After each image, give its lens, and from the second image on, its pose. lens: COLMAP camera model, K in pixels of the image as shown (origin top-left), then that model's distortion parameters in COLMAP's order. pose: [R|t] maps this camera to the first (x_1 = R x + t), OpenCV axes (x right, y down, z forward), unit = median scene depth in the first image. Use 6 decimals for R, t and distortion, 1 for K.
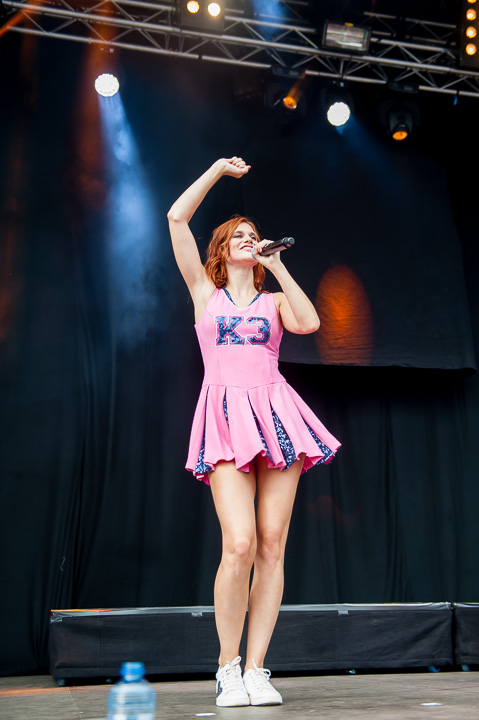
lens RADIAL K [[831.6, 0, 239.5], [0, 831.6, 360.0], [0, 0, 1]] dist [0.053423, -0.005192]
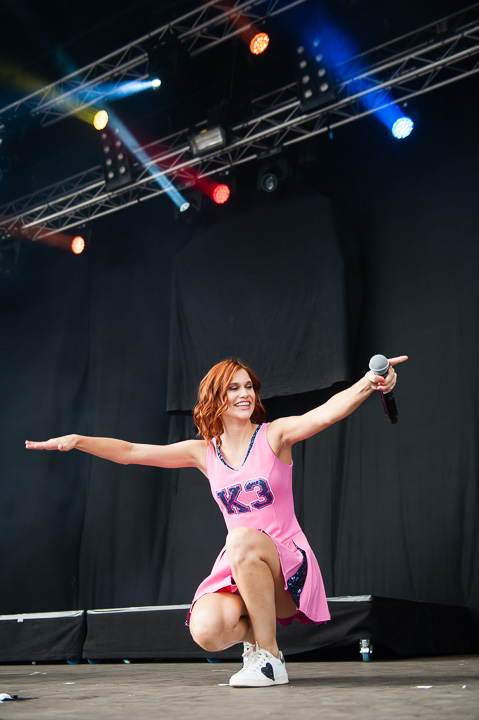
lens RADIAL K [[691.4, 0, 231.4], [0, 691.4, 356.5], [0, 0, 1]] dist [0.039683, -0.004178]
pose [[0.729304, -0.249913, -0.636914, 0.708528], [0.234781, 0.965791, -0.110120, 0.047340], [0.642646, -0.069224, 0.763030, 0.202431]]
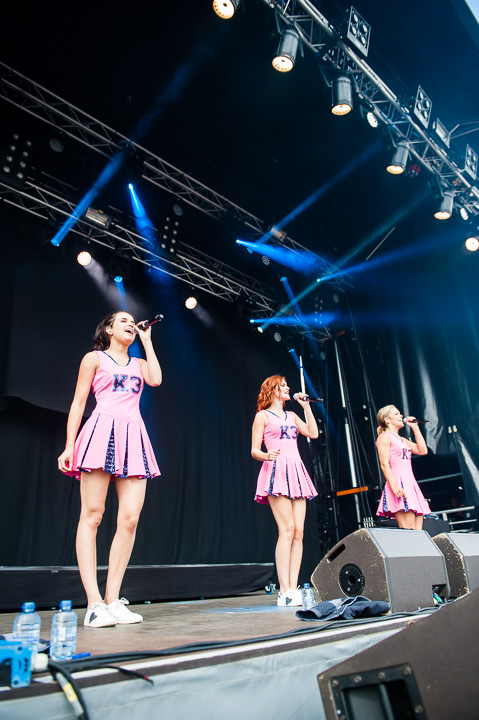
lens RADIAL K [[512.0, 0, 239.5], [0, 512.0, 360.0], [0, 0, 1]] dist [-0.040710, 0.000458]
pose [[0.855941, 0.189373, 0.481148, -0.063058], [-0.138592, 0.980495, -0.139360, -0.001511], [-0.498154, 0.052601, 0.865492, -0.008872]]
